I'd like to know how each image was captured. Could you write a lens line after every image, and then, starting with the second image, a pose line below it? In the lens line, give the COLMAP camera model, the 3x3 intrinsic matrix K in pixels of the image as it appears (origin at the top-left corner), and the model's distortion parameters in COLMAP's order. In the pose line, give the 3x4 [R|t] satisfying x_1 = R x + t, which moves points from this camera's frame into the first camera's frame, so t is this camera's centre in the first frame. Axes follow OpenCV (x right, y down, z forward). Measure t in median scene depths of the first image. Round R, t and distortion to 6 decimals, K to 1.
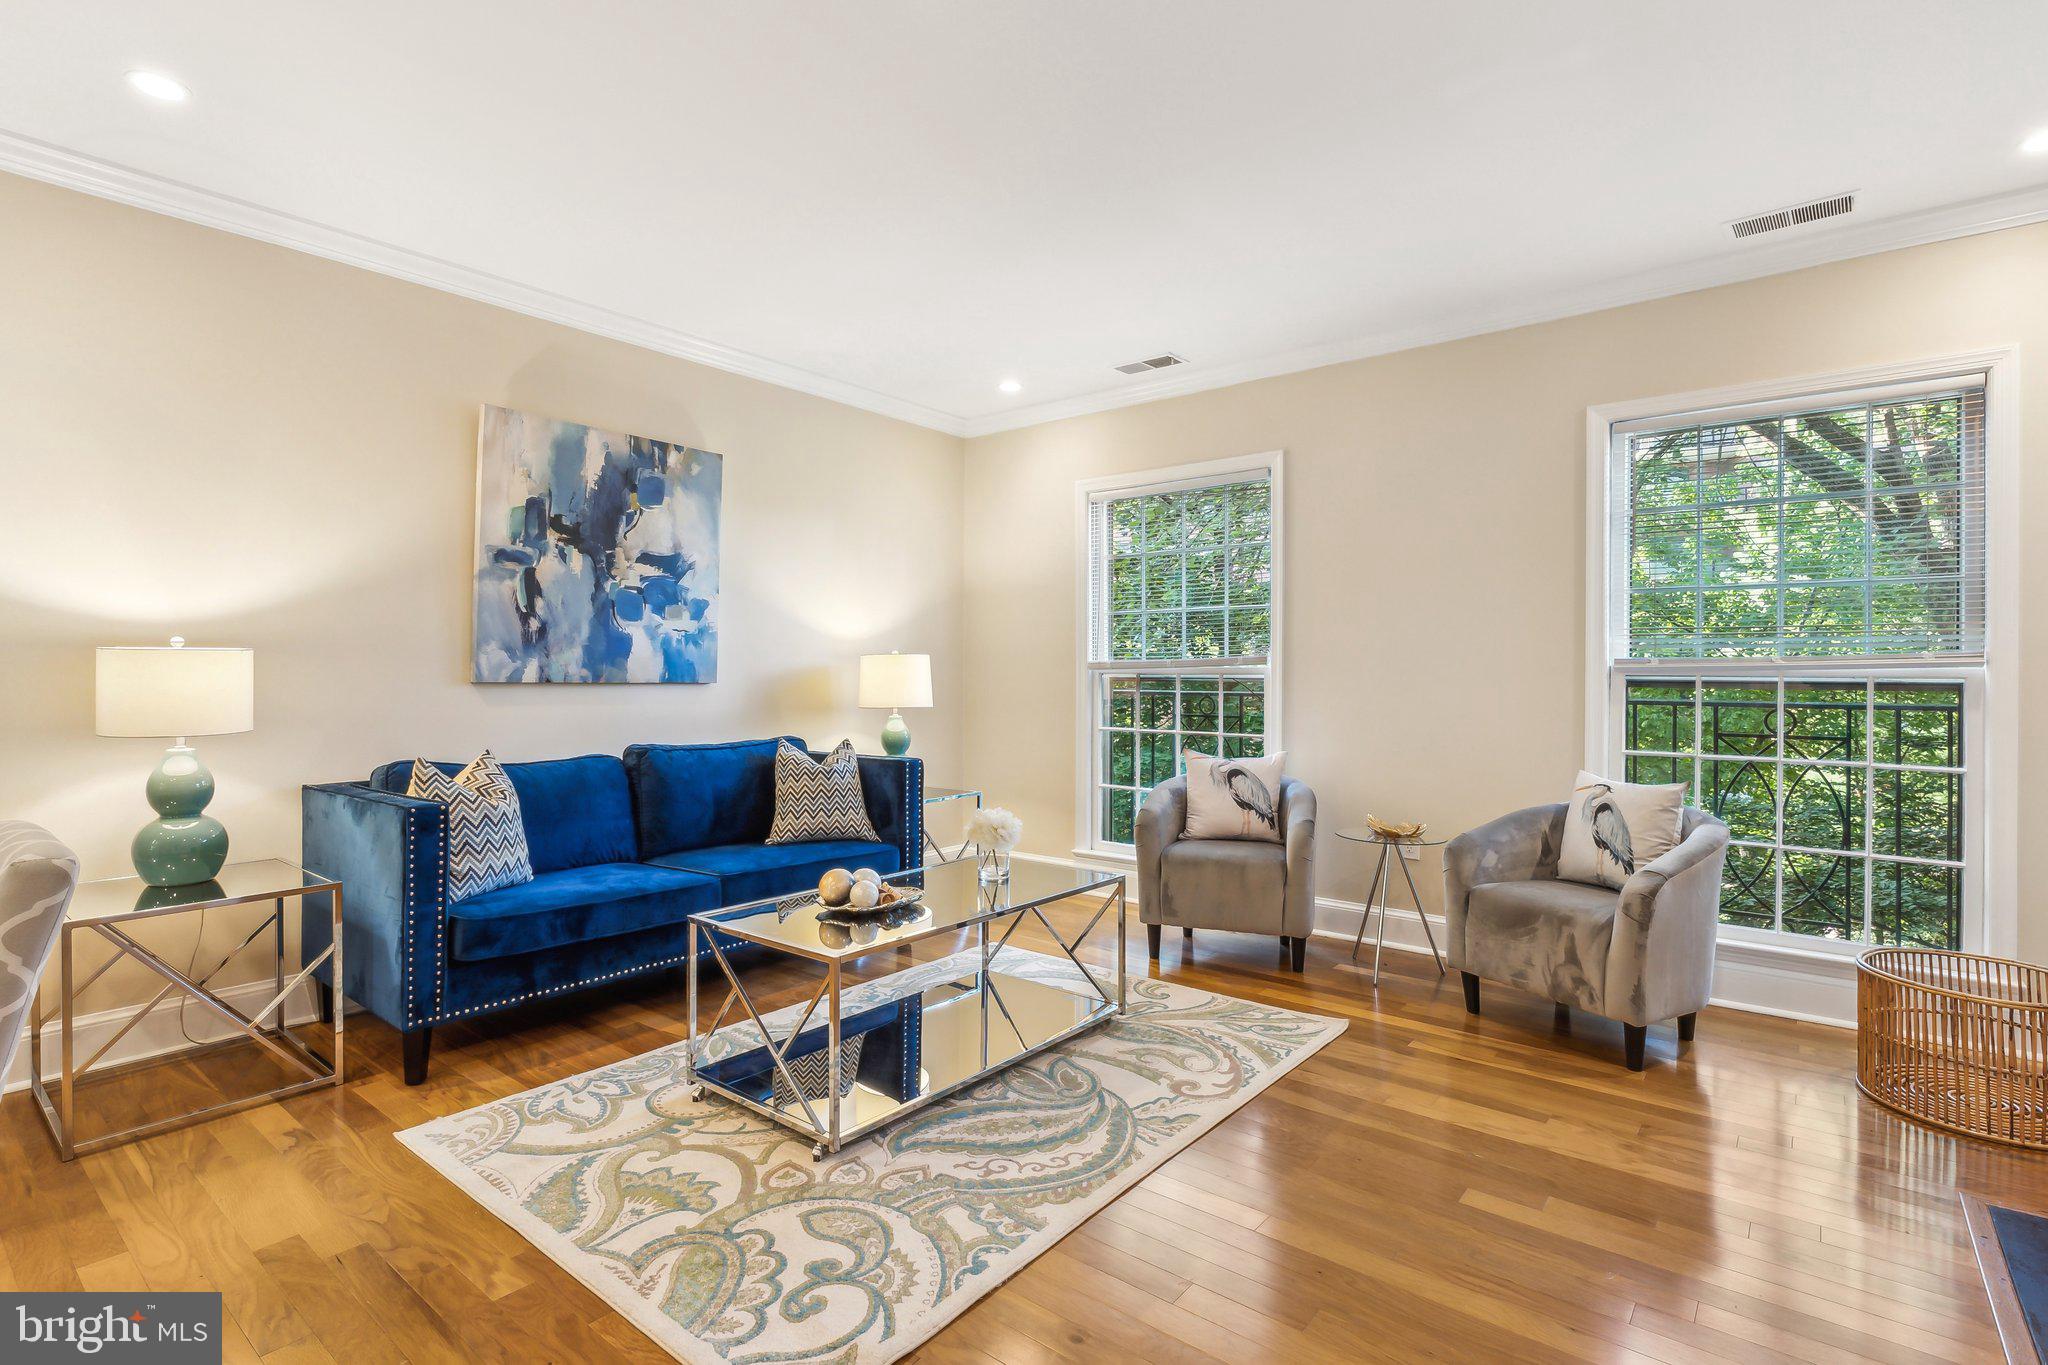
lens RADIAL K [[958.2, 0, 1013.6], [0, 958.2, 695.0], [0, 0, 1]] dist [-0.004235, -0.000881]
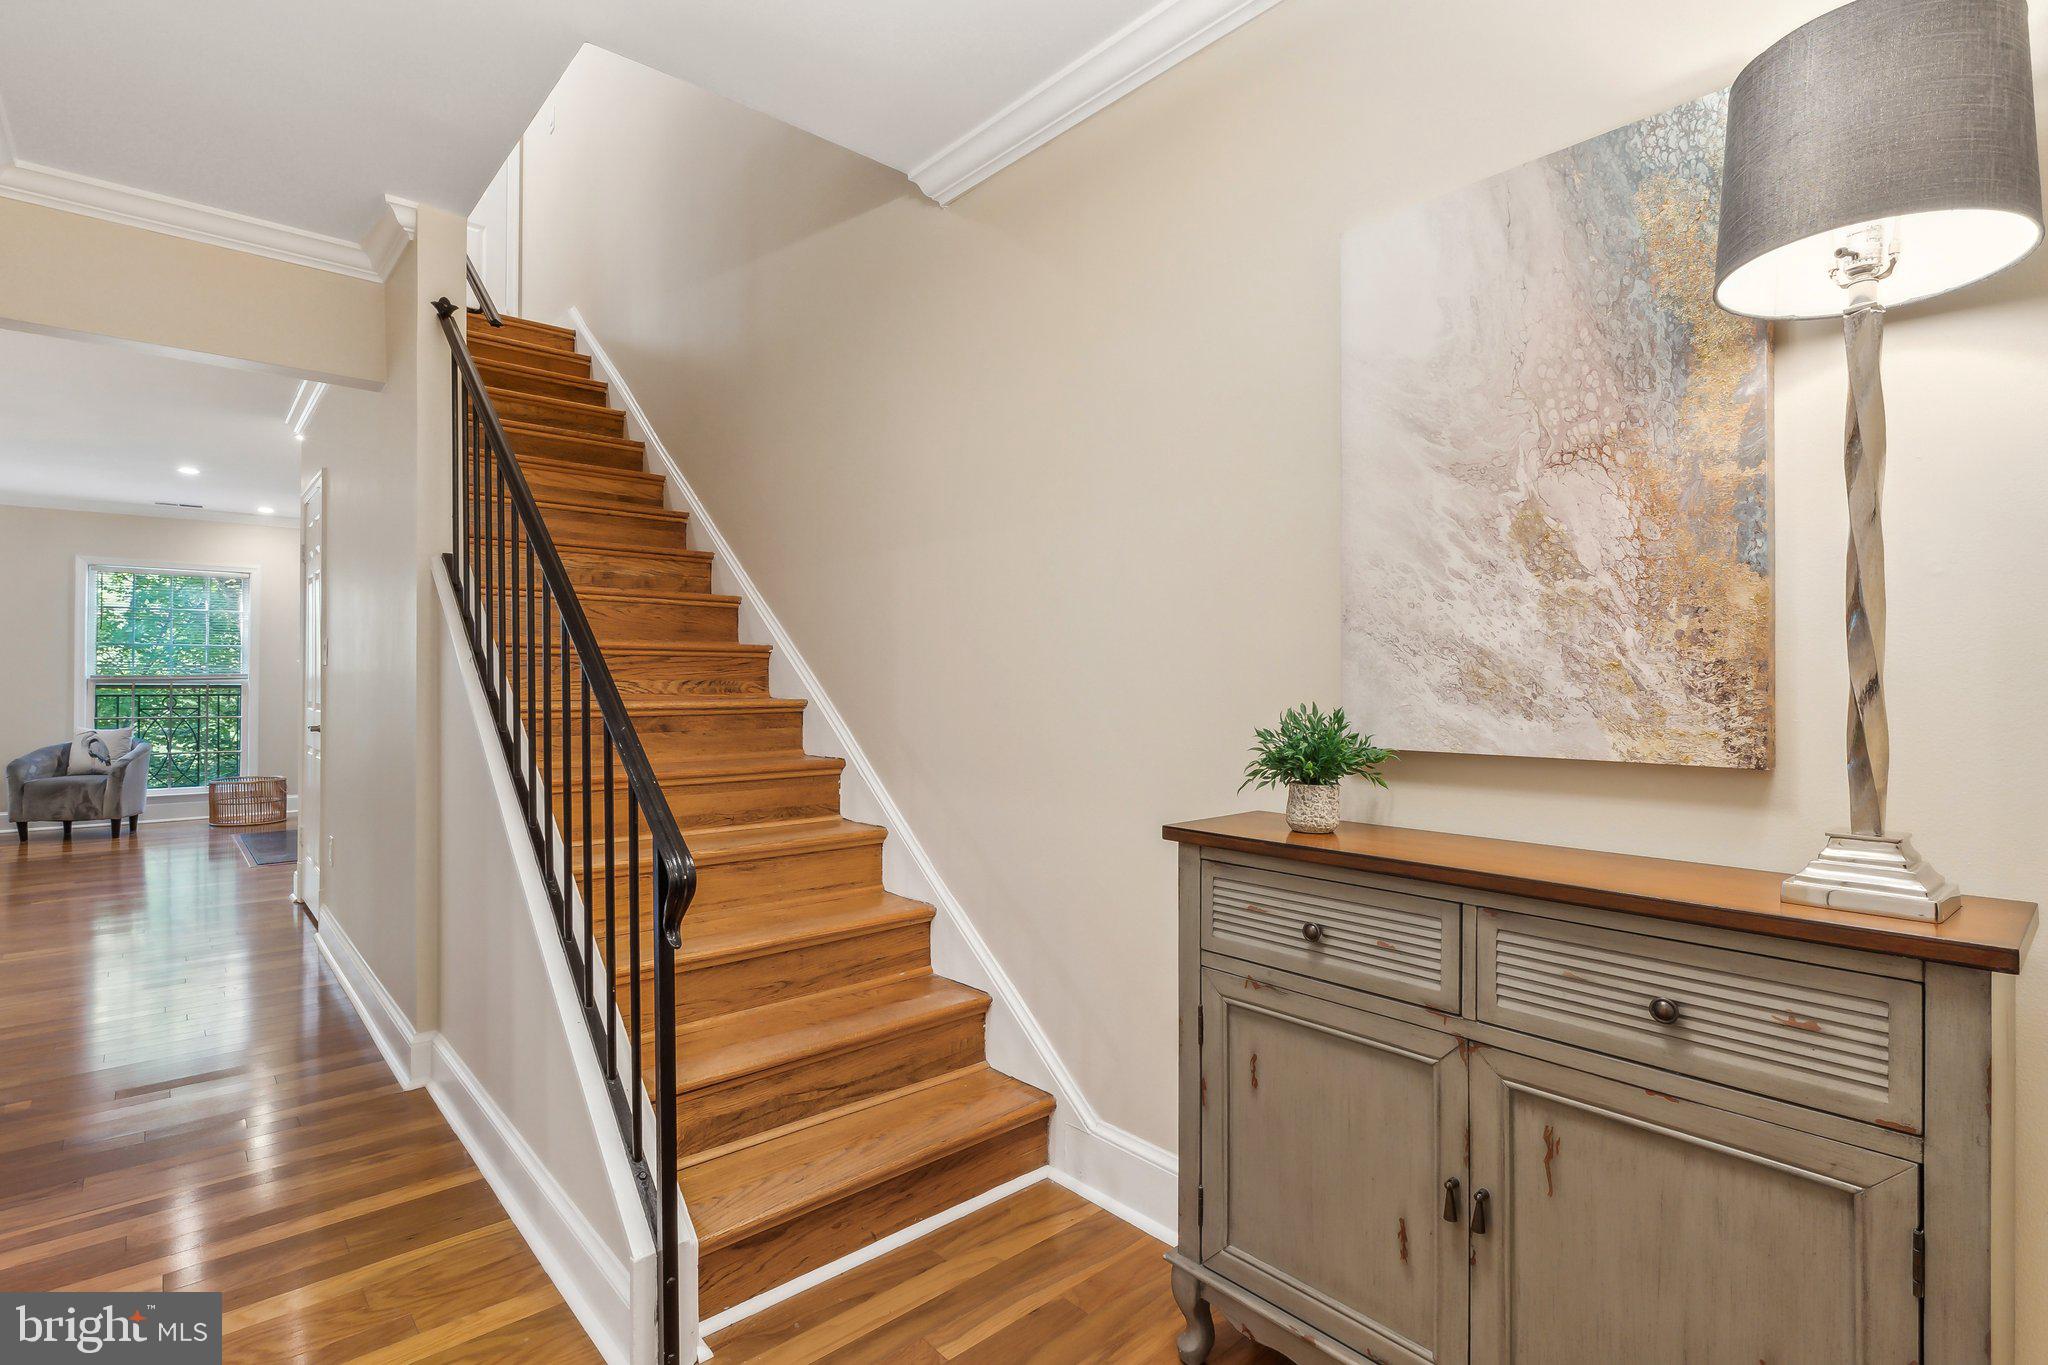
lens RADIAL K [[958.2, 0, 1014.7], [0, 958.2, 679.5], [0, 0, 1]] dist [-0.004235, -0.000881]
pose [[0.142581, -0.000295, 0.989783, -1.290717], [0.018439, 0.999827, -0.002358, 0.017247], [-0.989611, 0.018586, 0.142562, -1.471332]]
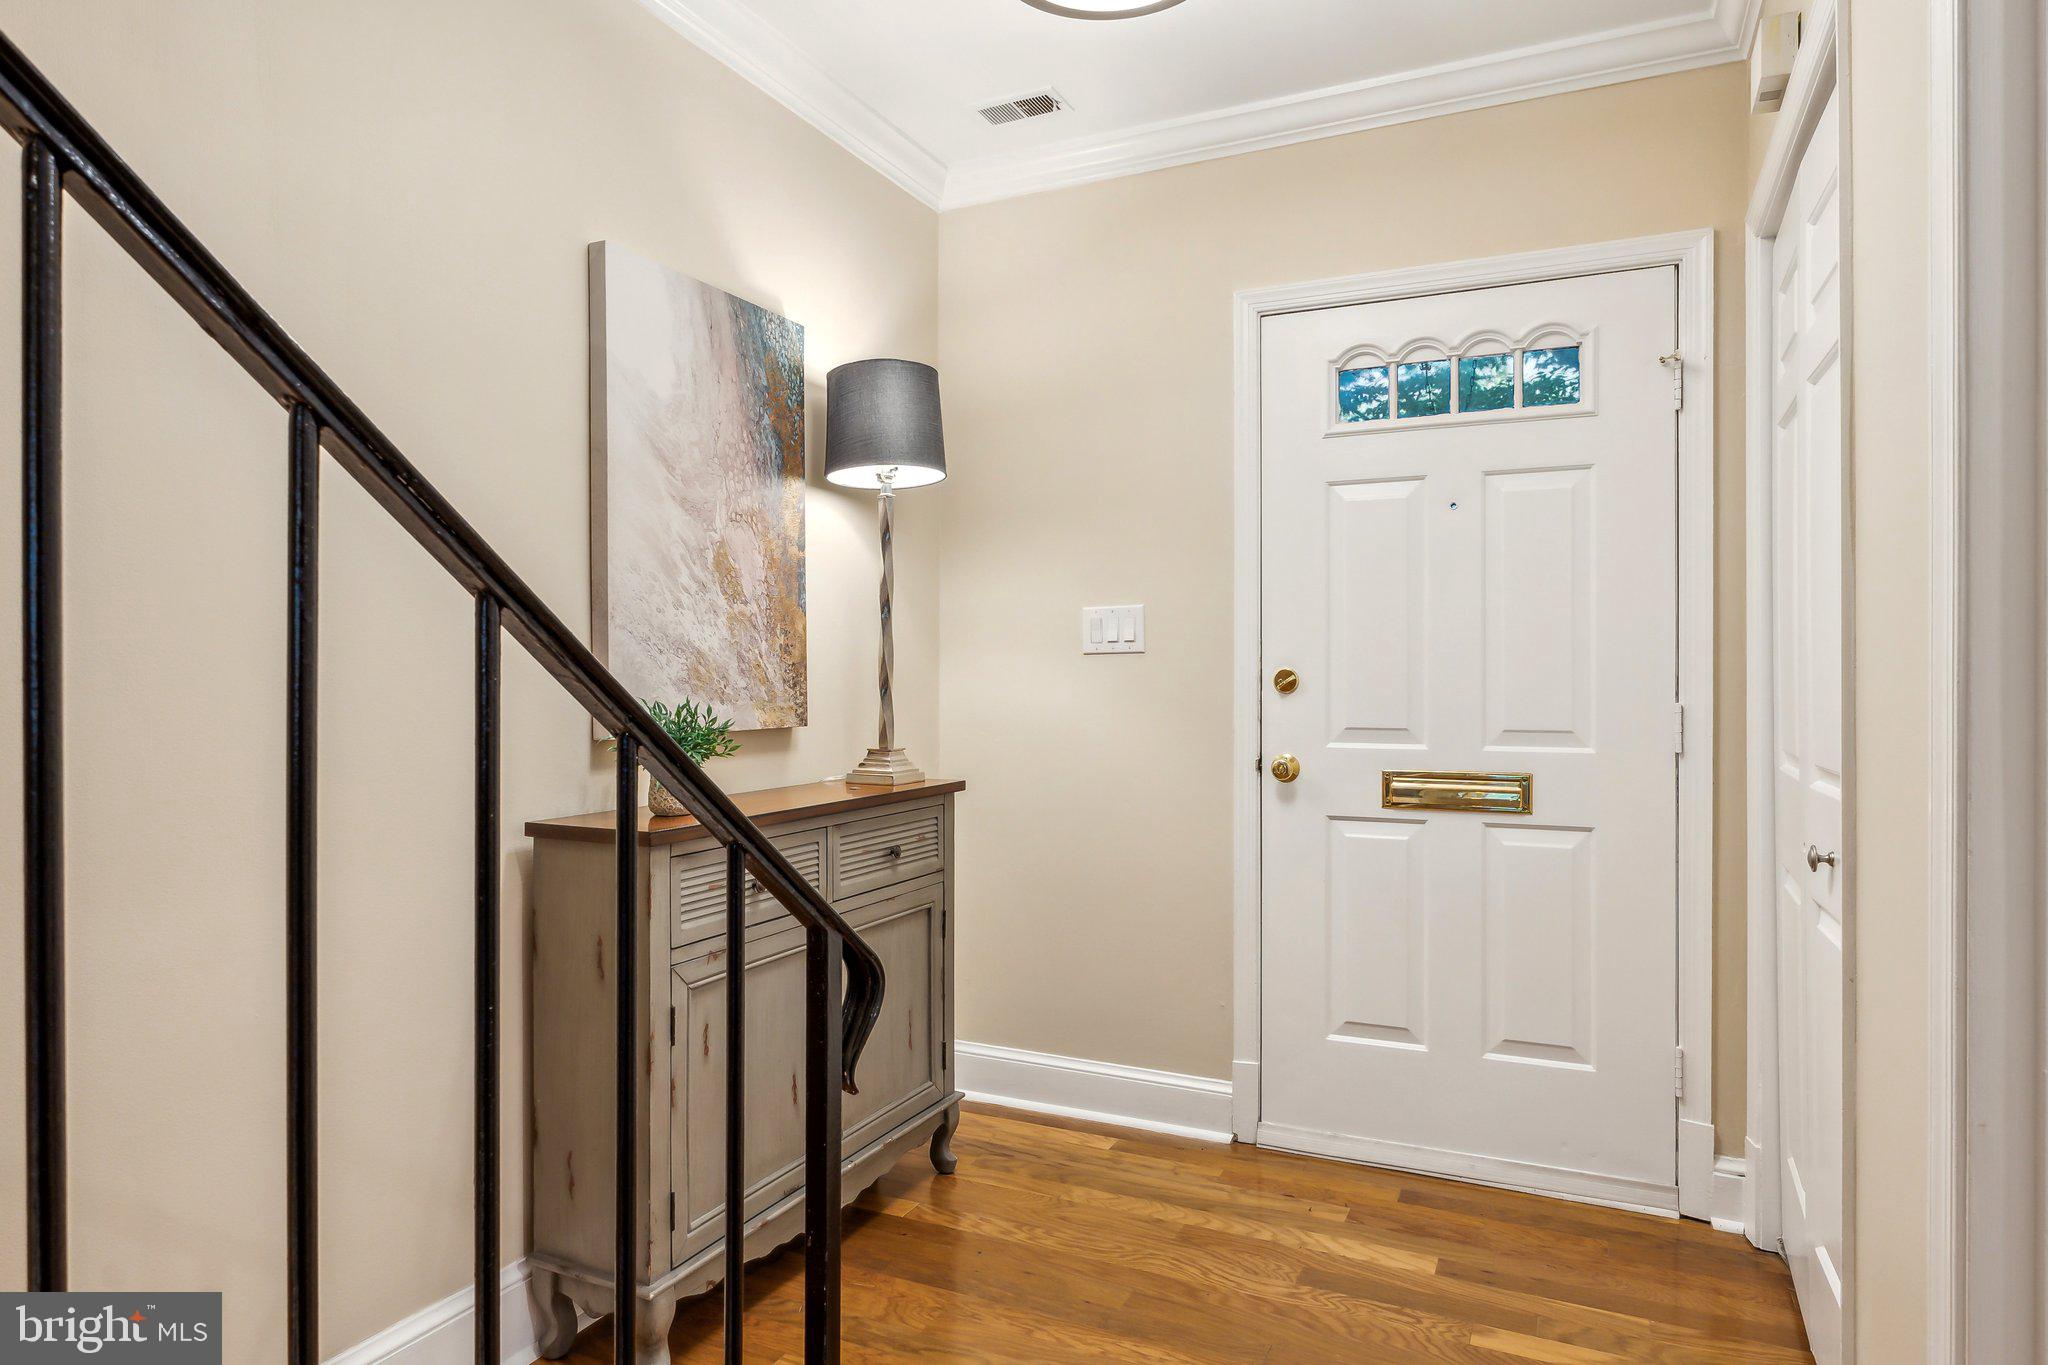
lens RADIAL K [[1188.9, 0, 1021.2], [0, 1188.9, 685.1], [0, 0, 1]] dist [0.002417, -0.002026]
pose [[-0.969974, 0.001160, -0.243208, -0.746044], [-0.005461, 0.999633, 0.026546, 0.004781], [0.243149, 0.027077, -0.969611, -0.785180]]
